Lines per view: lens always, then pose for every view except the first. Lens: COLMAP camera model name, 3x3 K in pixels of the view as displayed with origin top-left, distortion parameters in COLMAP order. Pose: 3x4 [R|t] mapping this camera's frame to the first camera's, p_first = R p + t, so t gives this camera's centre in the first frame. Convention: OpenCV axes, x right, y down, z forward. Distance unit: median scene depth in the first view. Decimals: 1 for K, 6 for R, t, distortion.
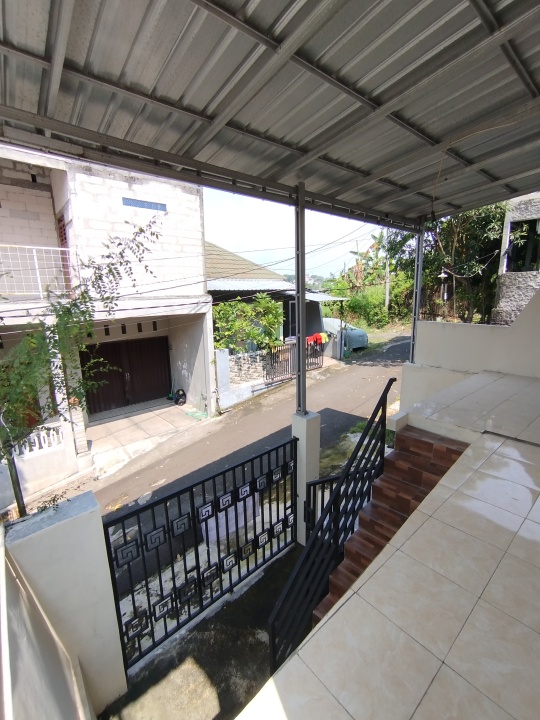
lens RADIAL K [[327.8, 0, 270.0], [0, 327.8, 360.0], [0, 0, 1]] dist [-0.051146, 0.034419]
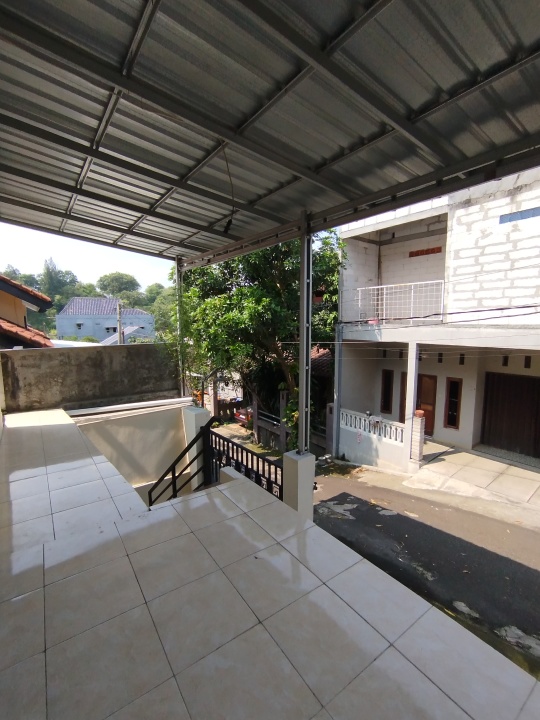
lens RADIAL K [[327.8, 0, 270.0], [0, 327.8, 360.0], [0, 0, 1]] dist [-0.051146, 0.034419]
pose [[-0.061817, 0.130419, -0.989530, 0.397063], [-0.201922, 0.969291, 0.140366, -0.080552], [0.977449, 0.208485, -0.033584, 0.362652]]
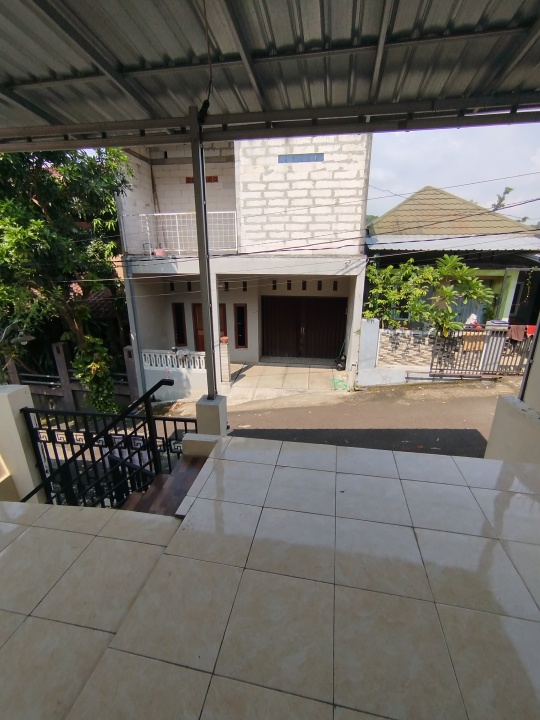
lens RADIAL K [[327.8, 0, 270.0], [0, 327.8, 360.0], [0, 0, 1]] dist [-0.051146, 0.034419]
pose [[0.642034, 0.253978, -0.723386, 0.324609], [-0.165923, 0.967204, 0.192318, -0.049890], [0.748506, -0.003449, 0.663119, 0.222168]]
